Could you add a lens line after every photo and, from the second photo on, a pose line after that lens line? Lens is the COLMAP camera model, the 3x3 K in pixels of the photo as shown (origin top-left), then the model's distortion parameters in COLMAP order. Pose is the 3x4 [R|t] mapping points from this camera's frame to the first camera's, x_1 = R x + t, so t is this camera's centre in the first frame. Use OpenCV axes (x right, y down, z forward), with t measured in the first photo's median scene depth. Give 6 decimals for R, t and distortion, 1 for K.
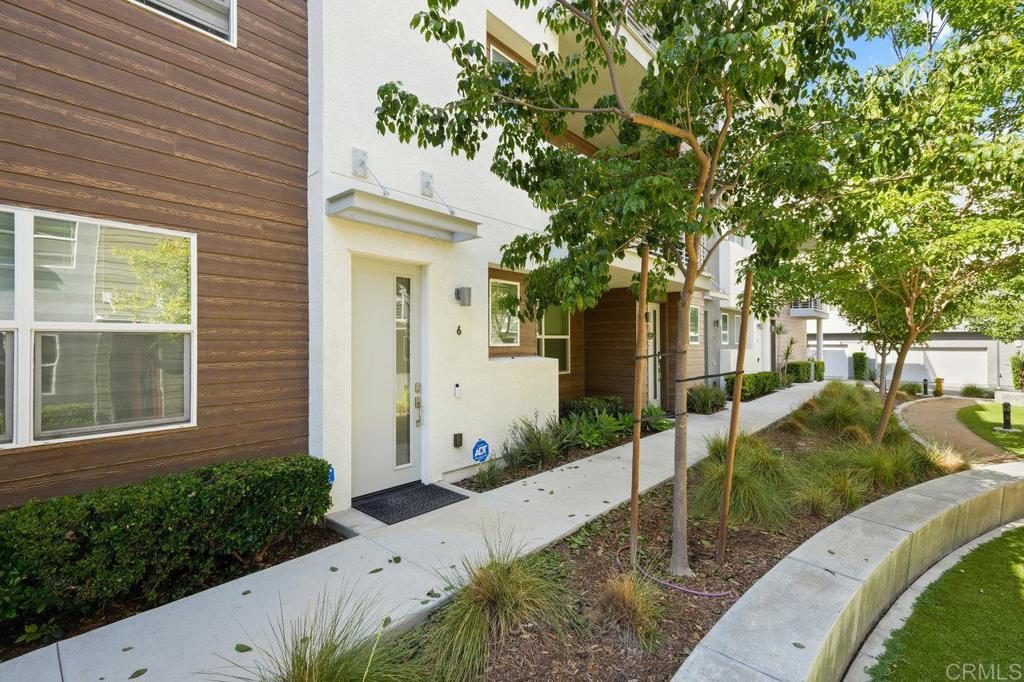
lens RADIAL K [[442.9, 0, 515.0], [0, 442.9, 340.5], [0, 0, 1]] dist [0.011093, -0.001384]
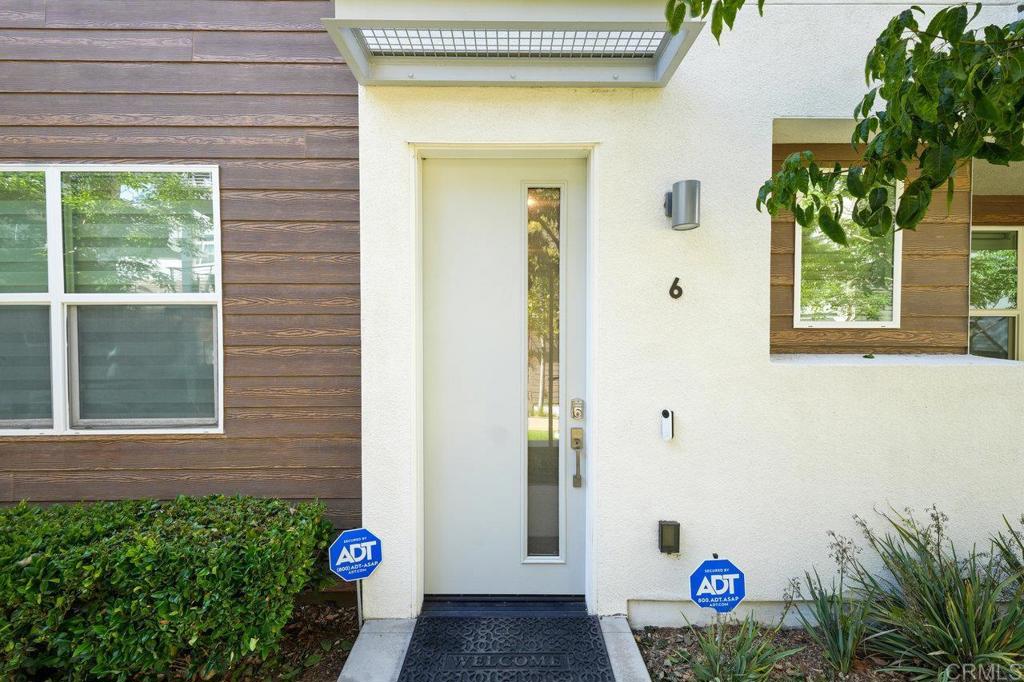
lens RADIAL K [[442.9, 0, 504.9], [0, 442.9, 346.6], [0, 0, 1]] dist [0.011093, -0.001384]
pose [[0.673159, 0.015583, -0.739333, 0.118352], [0.002851, 0.999716, 0.023667, 0.033235], [0.739492, -0.018040, 0.672924, 0.804246]]
